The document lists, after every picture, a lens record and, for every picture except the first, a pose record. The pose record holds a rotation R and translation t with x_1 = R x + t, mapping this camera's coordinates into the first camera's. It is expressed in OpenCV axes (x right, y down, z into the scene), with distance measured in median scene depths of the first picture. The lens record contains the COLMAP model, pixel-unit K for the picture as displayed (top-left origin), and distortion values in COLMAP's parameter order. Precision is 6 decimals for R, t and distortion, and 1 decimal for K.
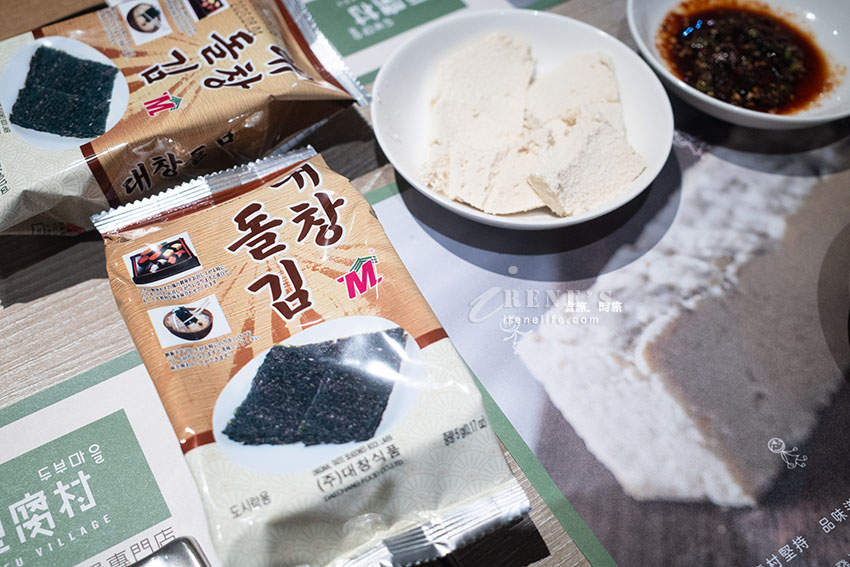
lens RADIAL K [[899.9, 0, 425.0], [0, 899.9, 283.5], [0, 0, 1]] dist [-0.056551, 0.123844]
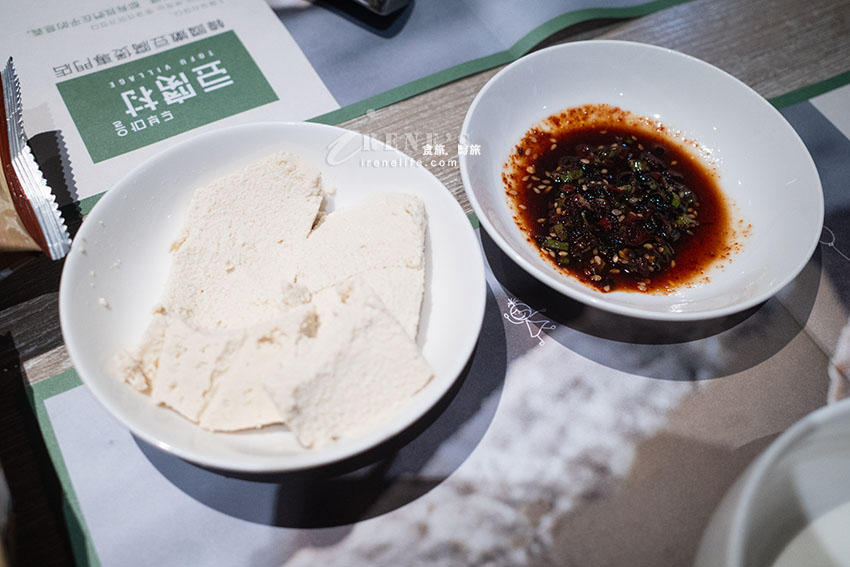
lens RADIAL K [[899.9, 0, 425.0], [0, 899.9, 283.5], [0, 0, 1]] dist [-0.056551, 0.123844]
pose [[0.997357, 0.072659, -0.000471, 0.223981], [-0.072655, 0.997341, 0.005596, -0.198010], [0.000877, -0.005547, 0.999984, 0.273056]]
